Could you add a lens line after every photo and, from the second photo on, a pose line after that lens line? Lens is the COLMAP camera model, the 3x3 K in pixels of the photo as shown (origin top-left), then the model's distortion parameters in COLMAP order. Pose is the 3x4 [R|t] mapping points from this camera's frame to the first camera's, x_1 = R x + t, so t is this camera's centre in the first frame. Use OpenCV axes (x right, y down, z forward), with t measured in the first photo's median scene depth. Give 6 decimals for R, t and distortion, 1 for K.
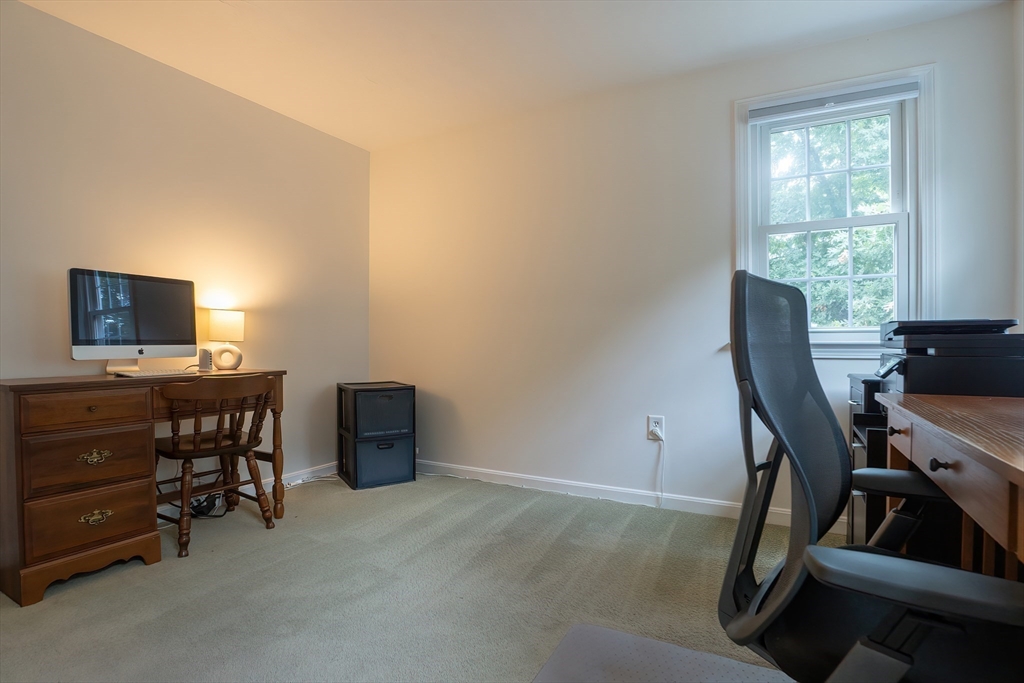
lens RADIAL K [[508.5, 0, 521.8], [0, 508.5, 344.1], [0, 0, 1]] dist [-0.027245, 0.001120]
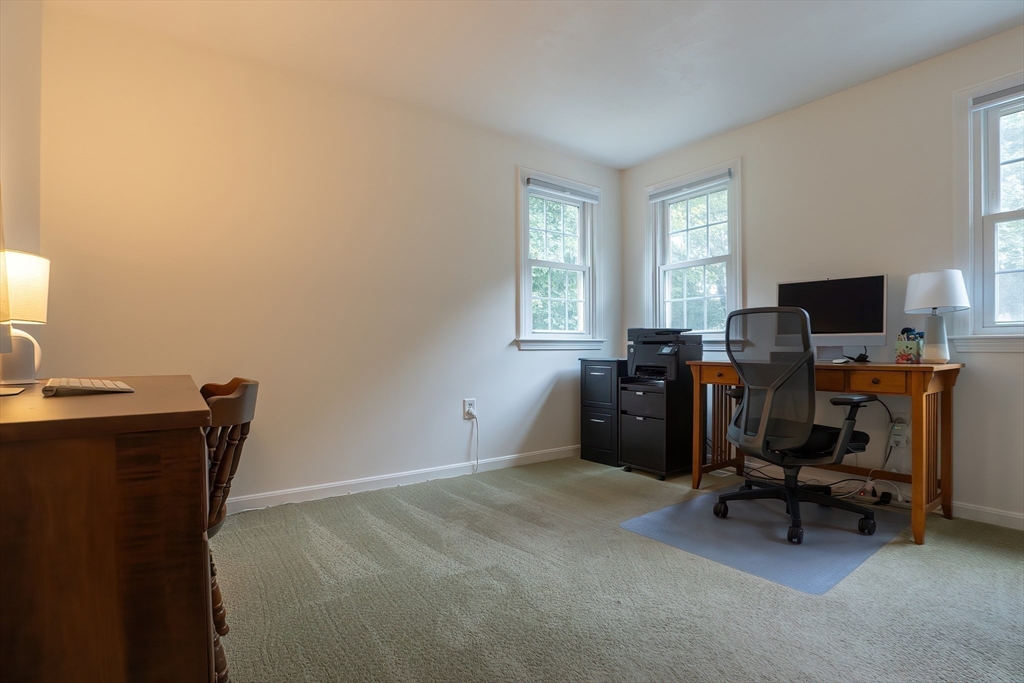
lens RADIAL K [[508.5, 0, 521.8], [0, 508.5, 344.1], [0, 0, 1]] dist [-0.027245, 0.001120]
pose [[0.437660, 0.002510, 0.899137, -0.810207], [0.005504, 0.999970, -0.005471, 0.017583], [-0.899124, 0.007343, 0.437633, 0.363924]]
